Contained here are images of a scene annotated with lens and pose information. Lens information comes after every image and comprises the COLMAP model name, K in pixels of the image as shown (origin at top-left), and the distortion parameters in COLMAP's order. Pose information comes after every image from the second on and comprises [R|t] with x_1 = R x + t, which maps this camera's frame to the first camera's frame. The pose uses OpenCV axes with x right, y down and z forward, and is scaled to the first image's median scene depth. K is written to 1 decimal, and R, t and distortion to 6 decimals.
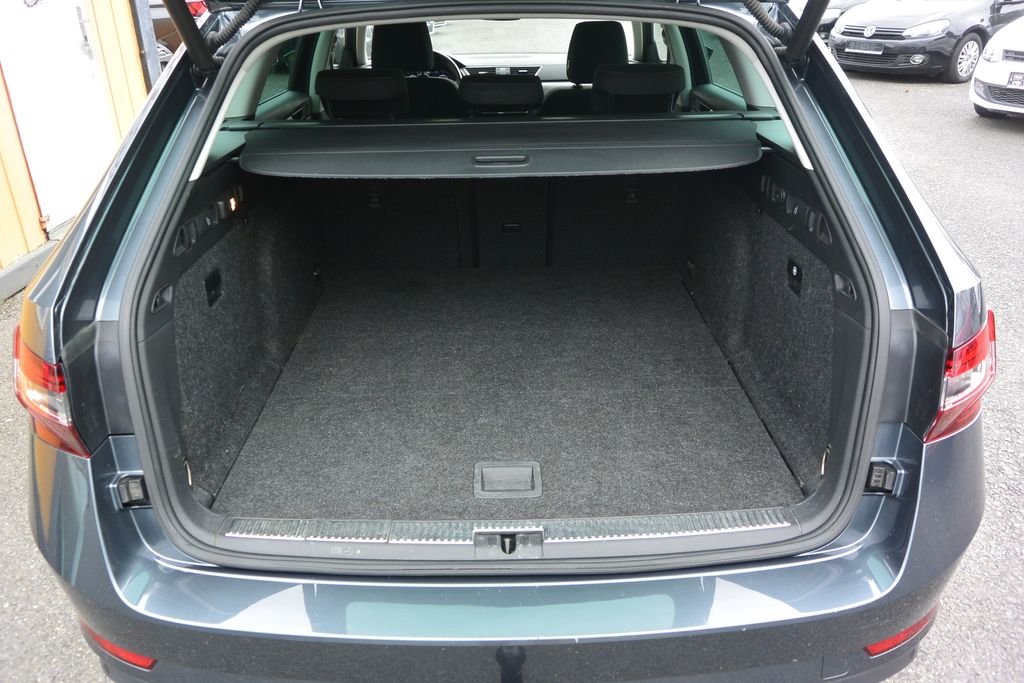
lens RADIAL K [[778.9, 0, 512.0], [0, 778.9, 341.5], [0, 0, 1]] dist [0.001402, -0.004702]
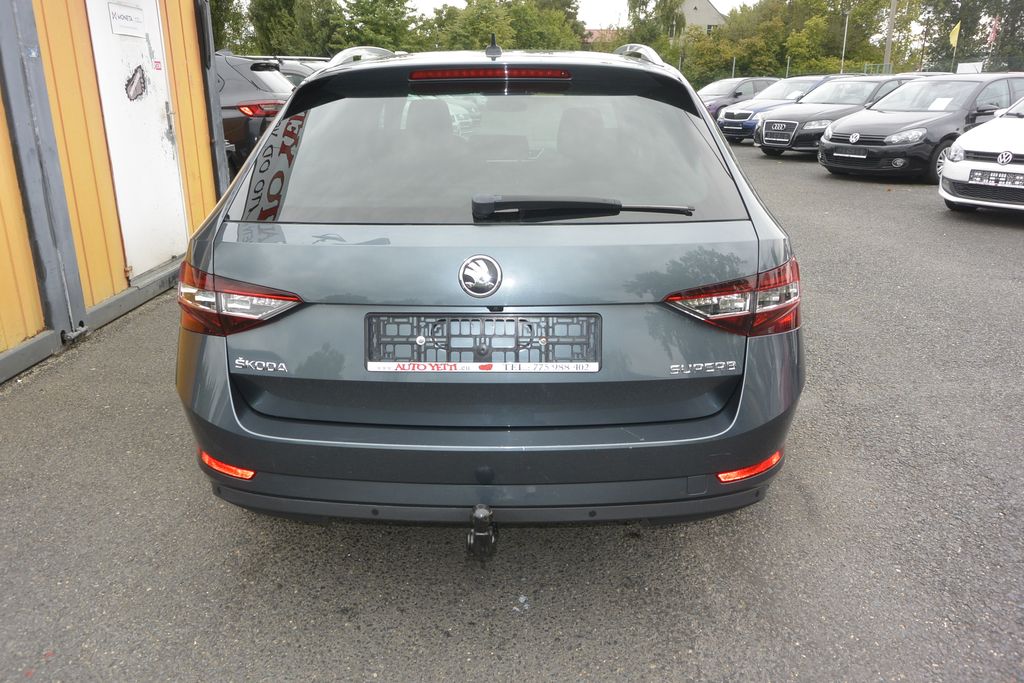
lens RADIAL K [[777.0, 0, 506.6], [0, 777.0, 343.1], [0, 0, 1]] dist [-0.001790, 0.002282]
pose [[0.999253, 0.019350, -0.033439, 0.014965], [-0.023463, 0.991583, -0.127329, 0.057983], [0.030693, 0.128018, 0.991297, -0.094294]]
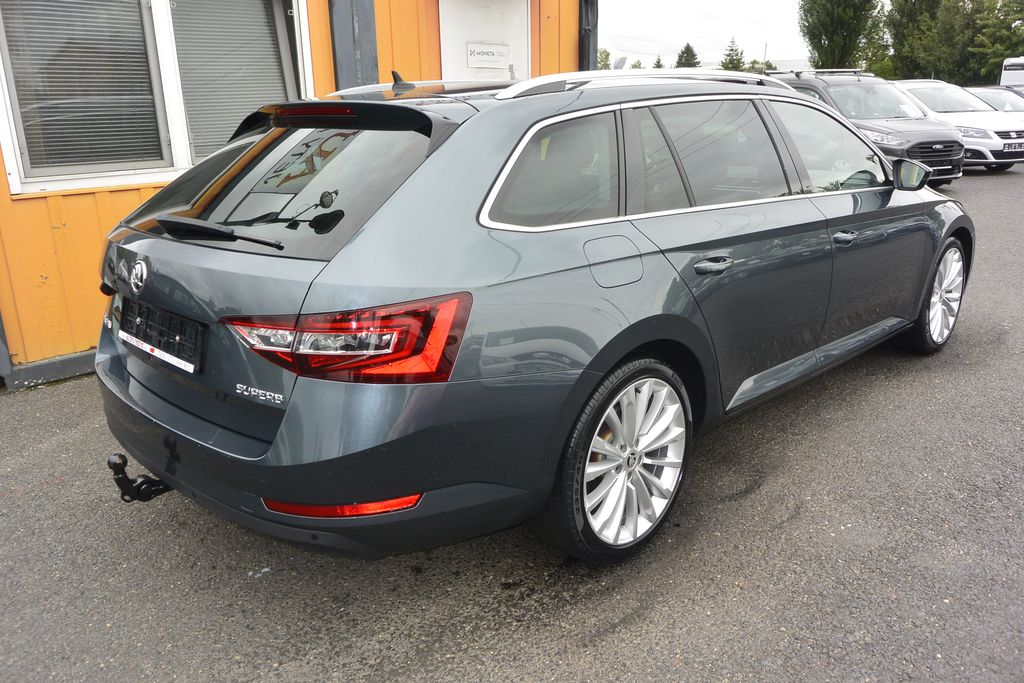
lens RADIAL K [[780.9, 0, 512.0], [0, 780.9, 341.5], [0, 0, 1]] dist [-0.001899, 0.004741]
pose [[0.702164, 0.204095, -0.682137, 0.320119], [-0.297349, 0.954549, -0.020478, -0.007299], [0.646954, 0.217211, 0.730938, 0.019386]]
